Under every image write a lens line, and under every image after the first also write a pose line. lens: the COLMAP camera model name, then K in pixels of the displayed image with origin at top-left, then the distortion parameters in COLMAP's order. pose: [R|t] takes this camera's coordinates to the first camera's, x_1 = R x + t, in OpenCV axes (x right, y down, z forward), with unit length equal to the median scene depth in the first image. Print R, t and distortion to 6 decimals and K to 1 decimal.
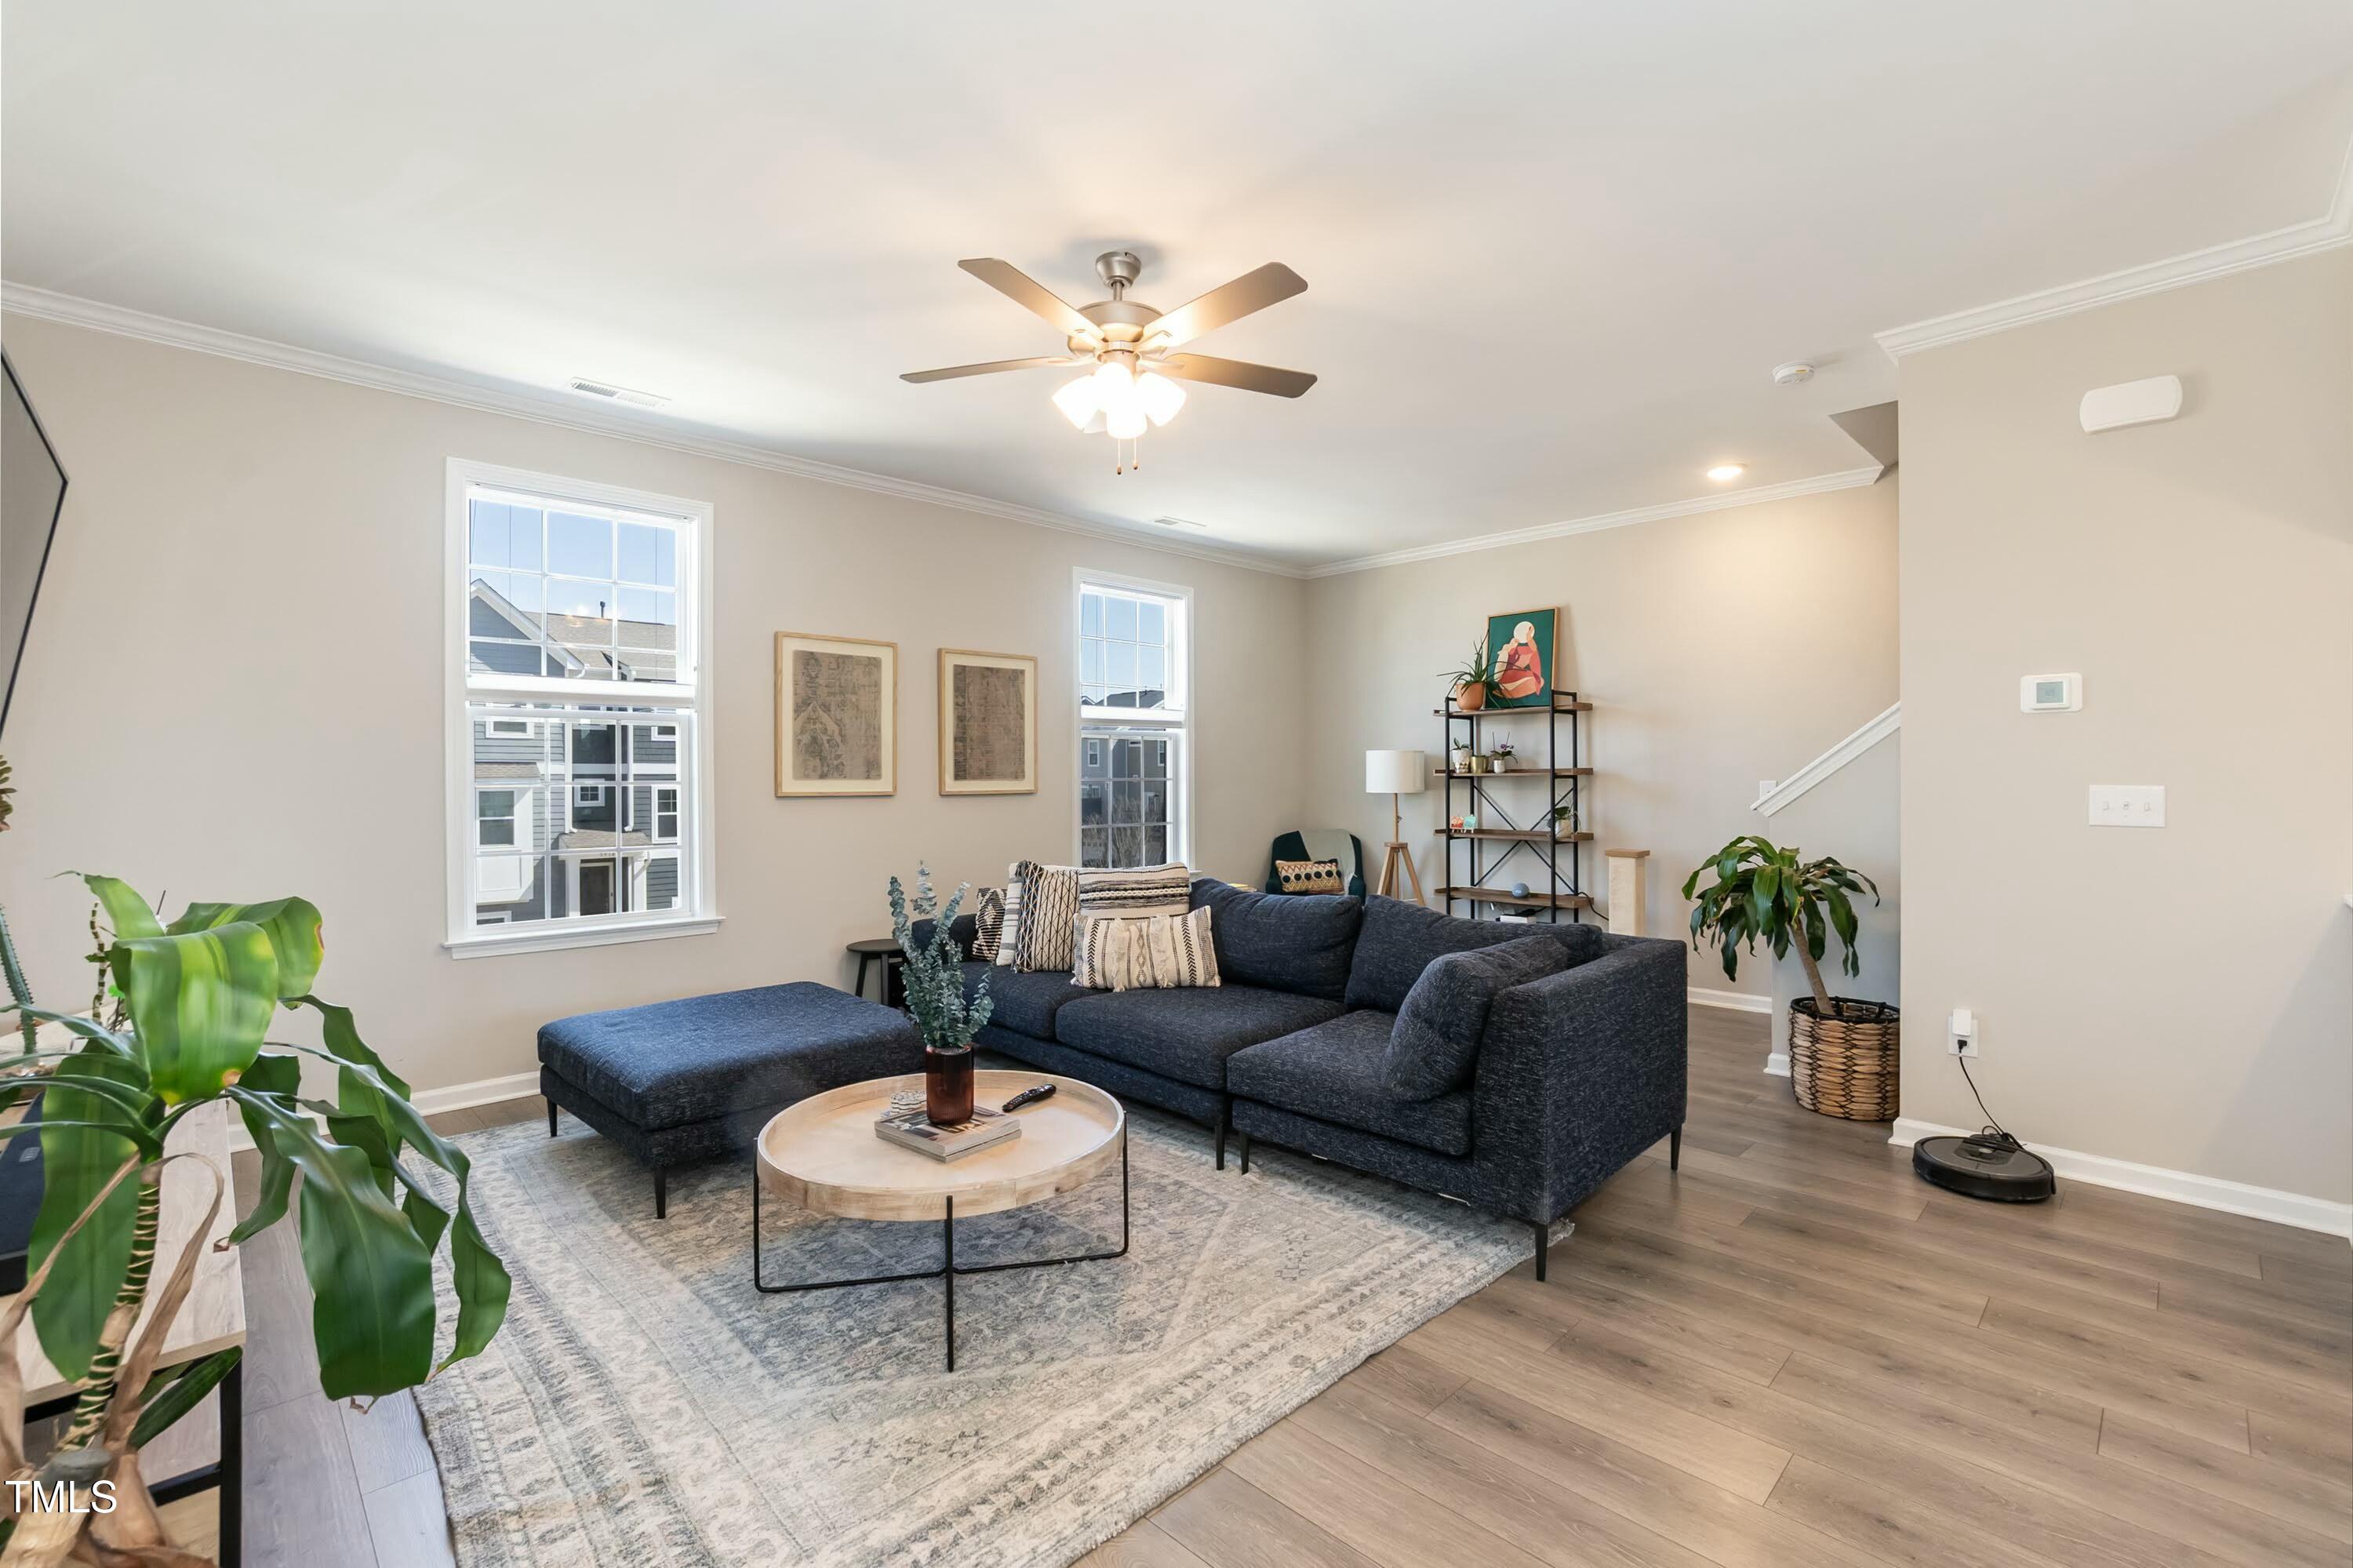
lens RADIAL K [[1037.0, 0, 1213.5], [0, 1037.0, 778.1], [0, 0, 1]] dist [-0.002430, -0.000351]
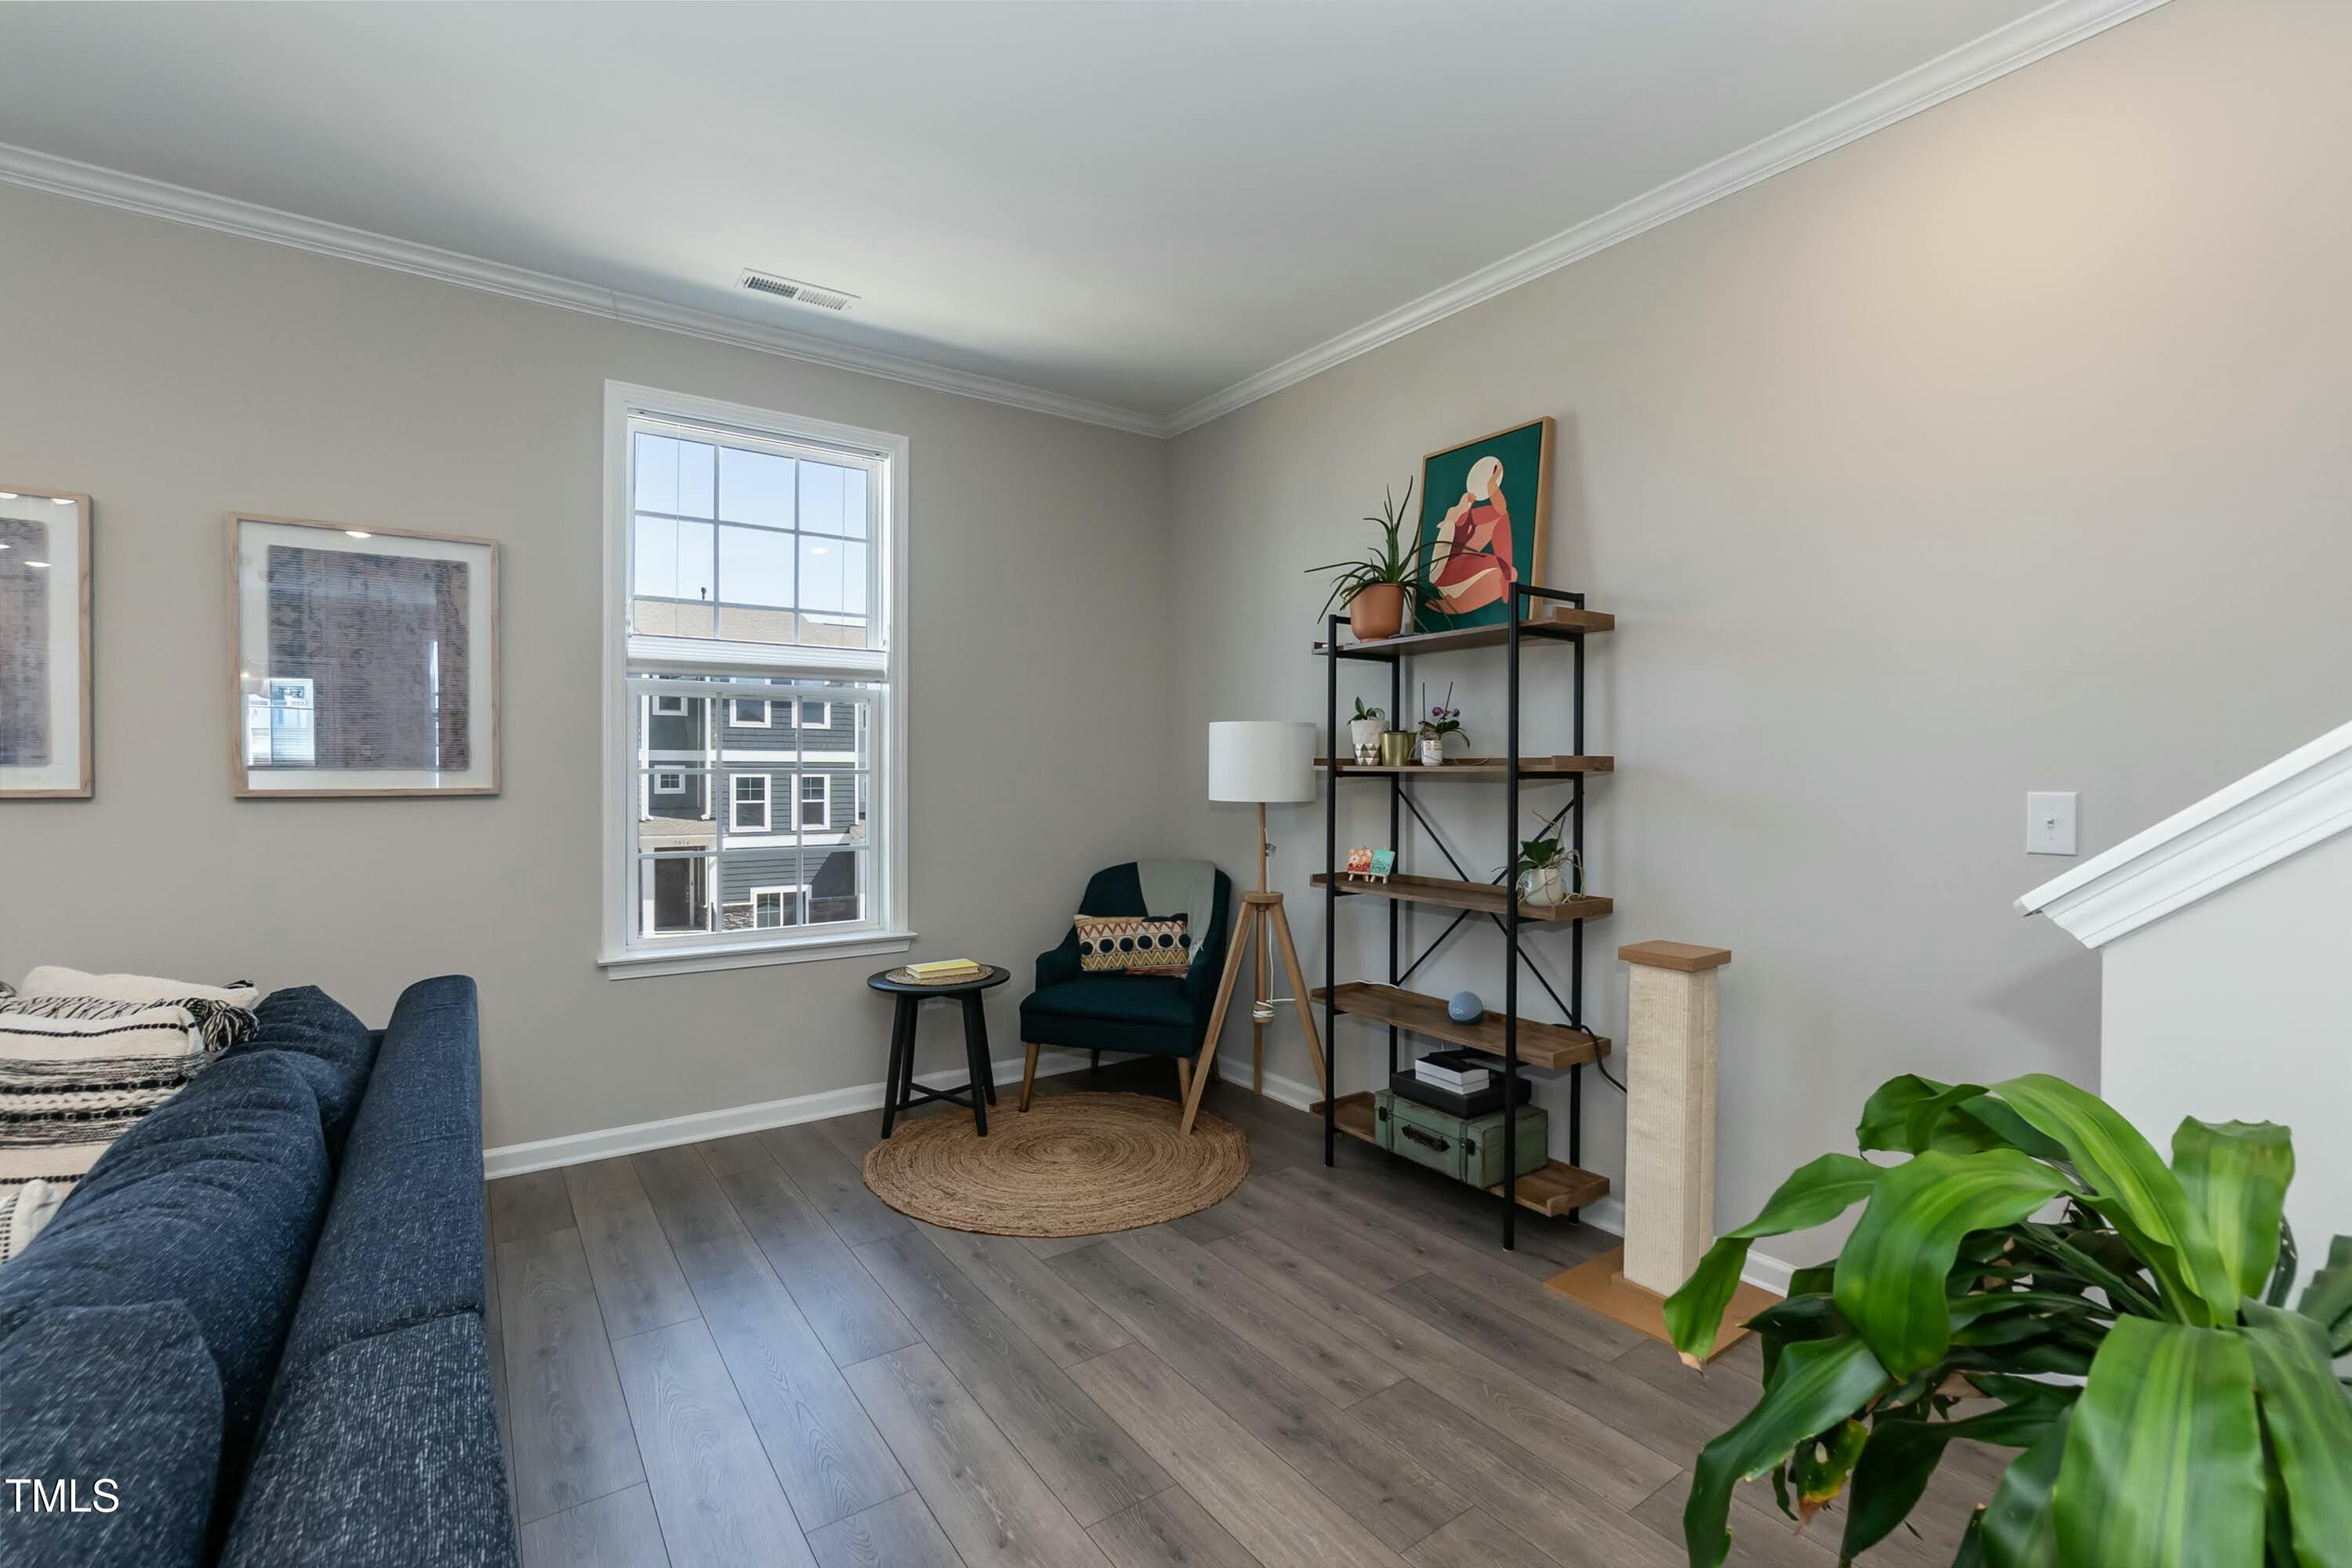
lens RADIAL K [[1055.4, 0, 1176.0], [0, 1055.4, 784.0], [0, 0, 1]] dist [-0.001883, 0.000016]
pose [[0.984044, 0.012468, -0.177488, 0.245348], [-0.010192, 0.999854, 0.013729, -0.002198], [0.177633, -0.011701, 0.984027, 0.482384]]
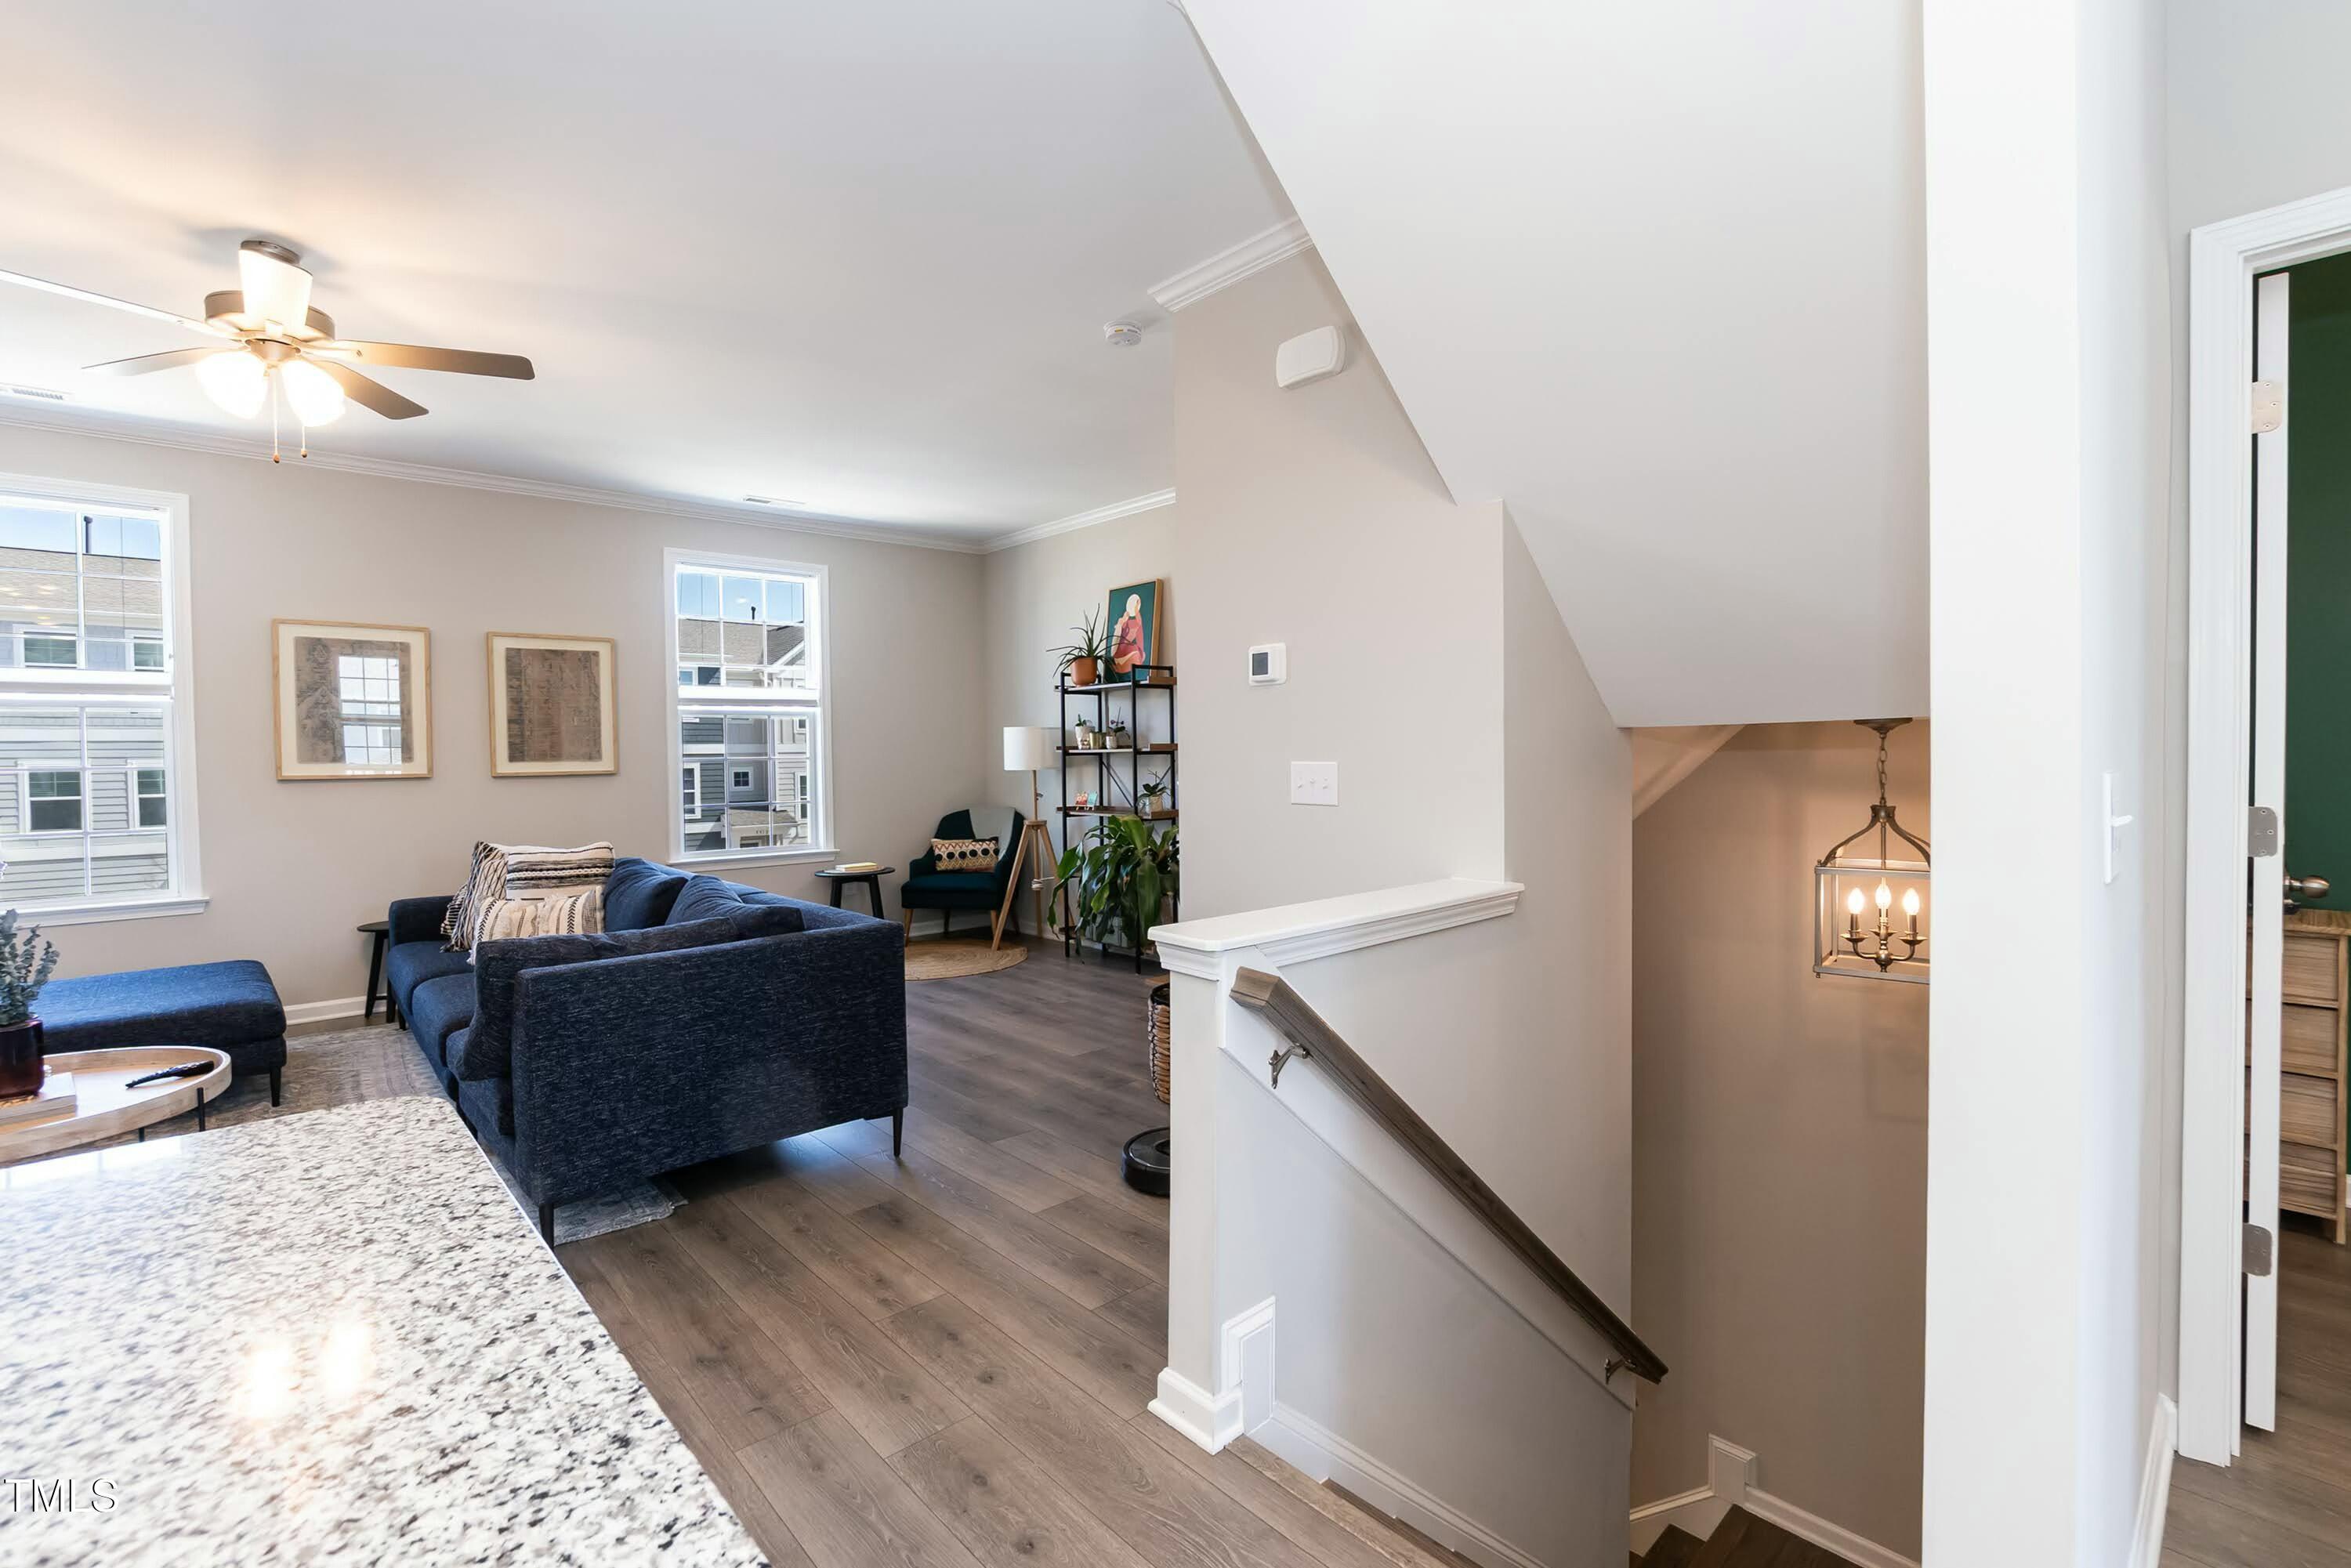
lens RADIAL K [[1043.5, 0, 1181.7], [0, 1043.5, 770.3], [0, 0, 1]] dist [-0.010320, 0.000191]
pose [[0.998743, -0.007340, -0.049593, 0.390787], [0.008161, 0.999833, 0.016365, -0.000691], [0.049464, -0.016749, 0.998635, 0.016913]]
